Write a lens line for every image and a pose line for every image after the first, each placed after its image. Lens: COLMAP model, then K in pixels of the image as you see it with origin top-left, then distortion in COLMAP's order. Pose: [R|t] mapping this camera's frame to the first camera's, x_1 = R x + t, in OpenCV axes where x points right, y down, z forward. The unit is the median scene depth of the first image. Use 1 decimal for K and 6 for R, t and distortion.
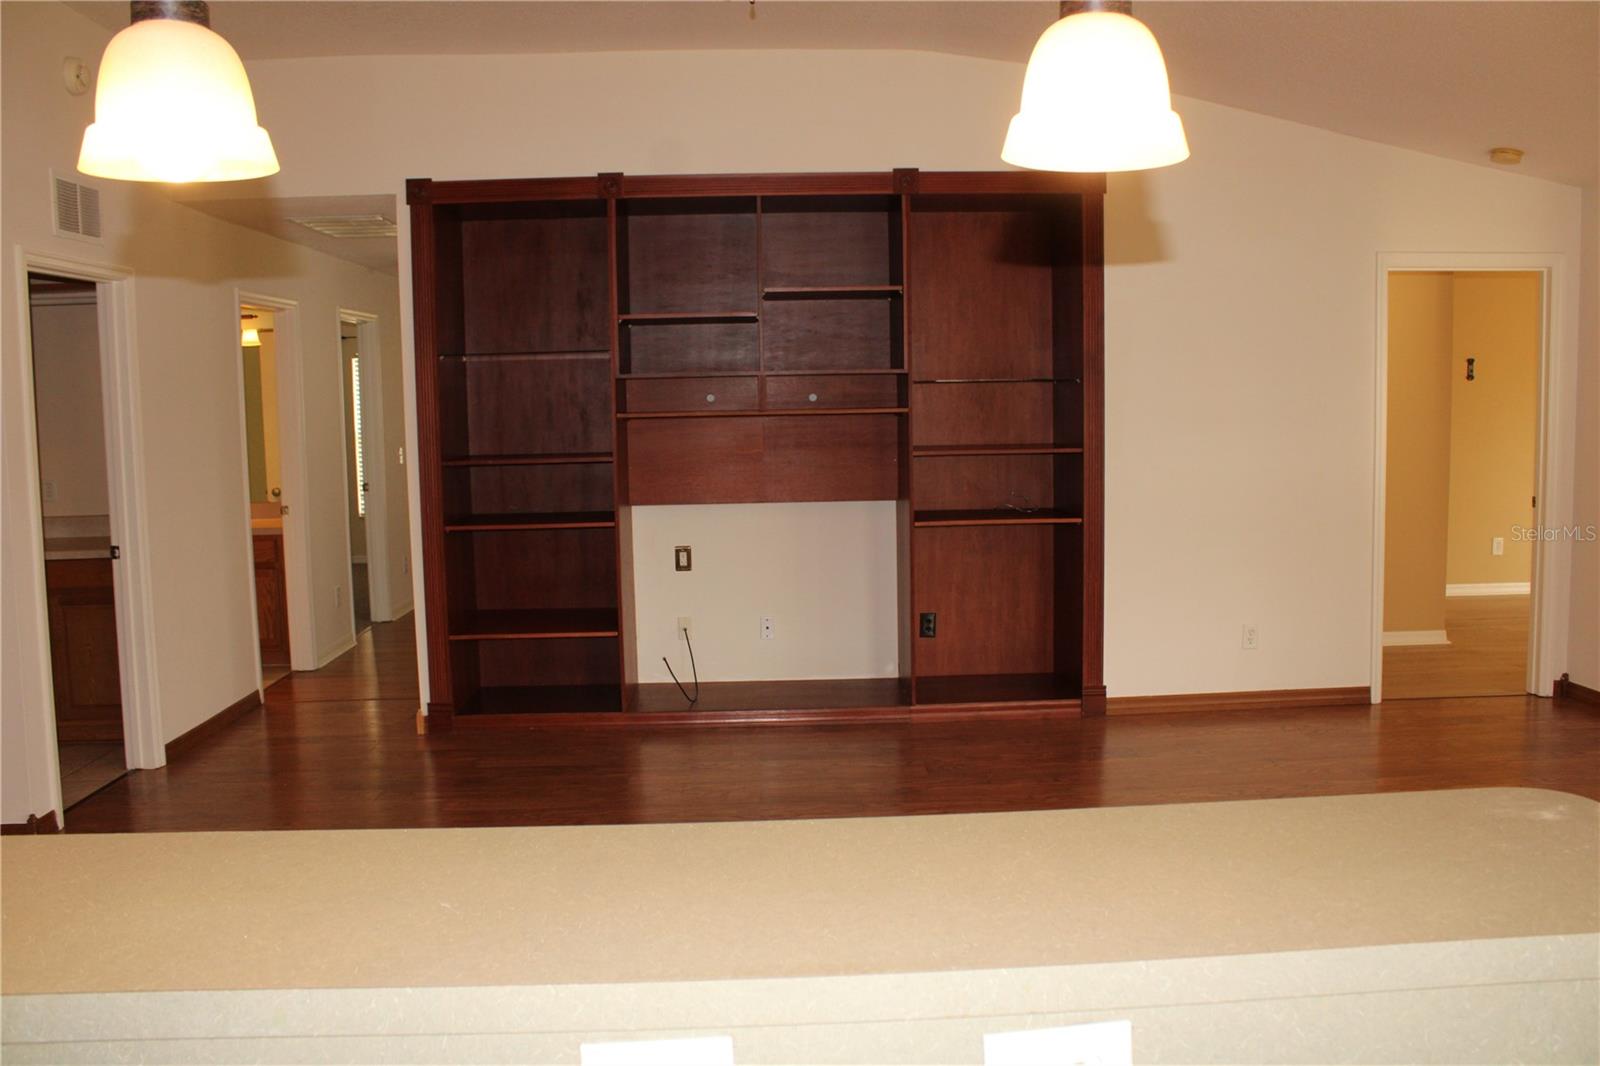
lens RADIAL K [[1347.7, 0, 799.2], [0, 1347.7, 527.4], [0, 0, 1]] dist [-0.164358, 0.145562]
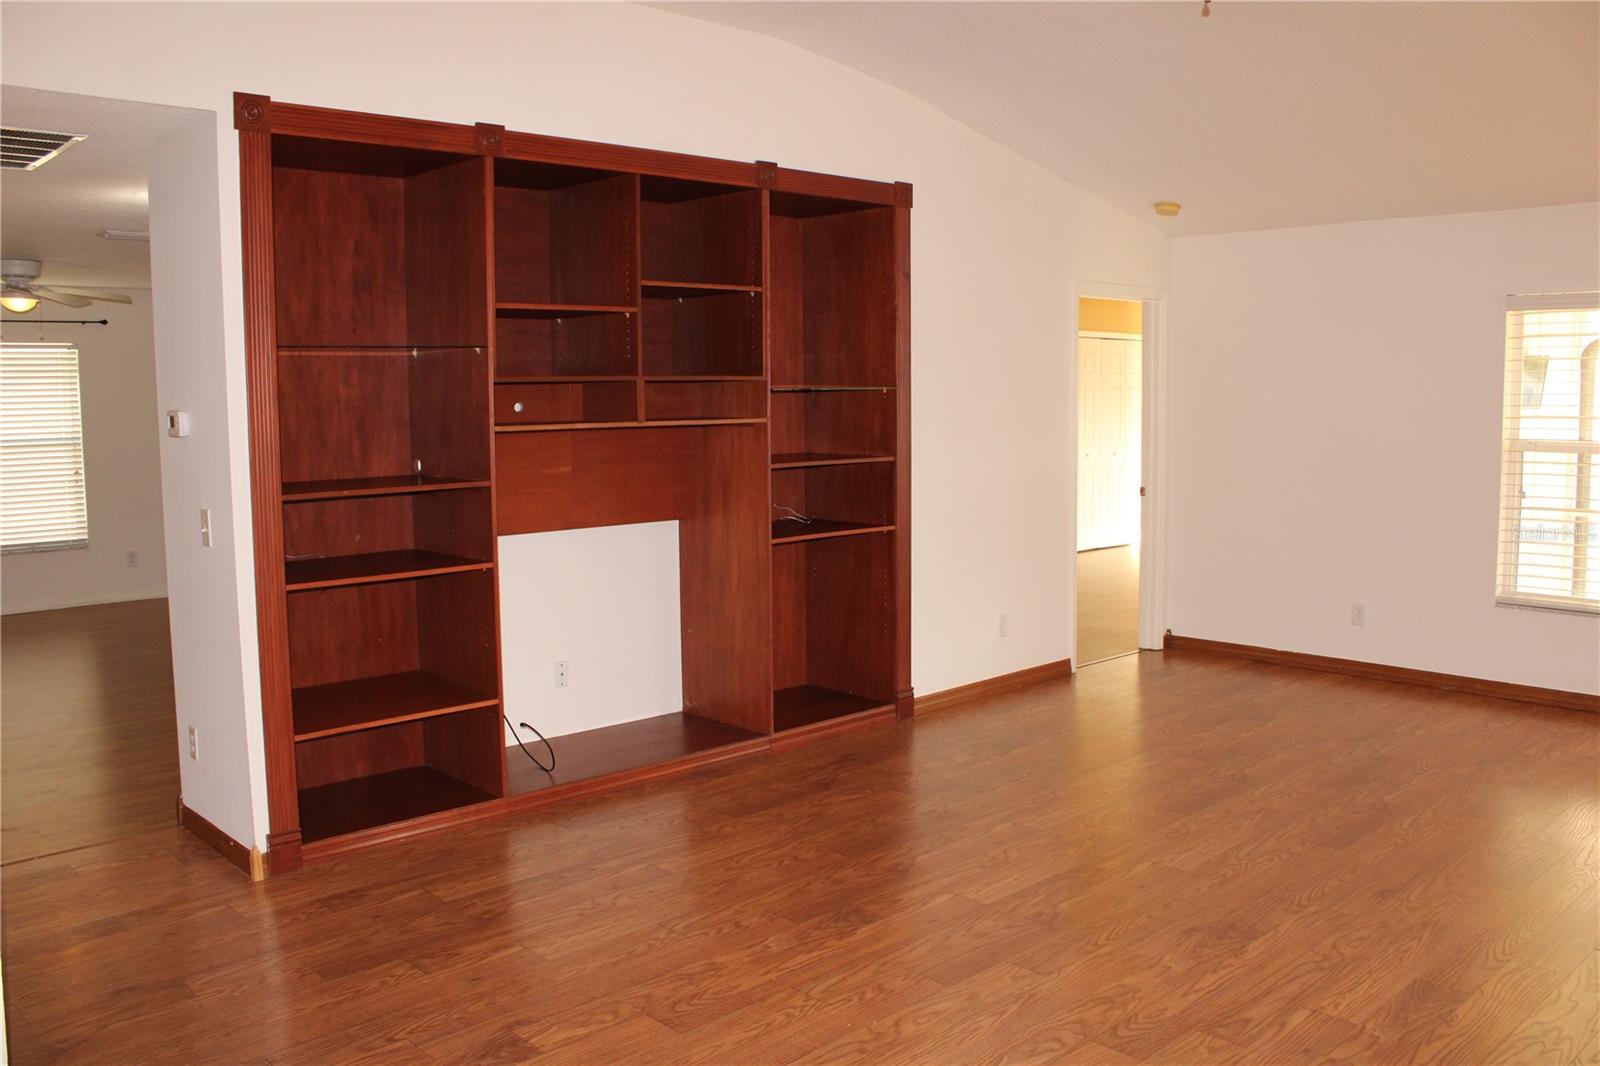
lens RADIAL K [[1347.7, 0, 802.5], [0, 1347.7, 525.1], [0, 0, 1]] dist [-0.164358, 0.145562]
pose [[0.750742, -0.054366, 0.658355, -0.507831], [0.058158, 0.998177, 0.016110, -0.027488], [-0.658031, 0.026194, 0.752535, 0.275031]]
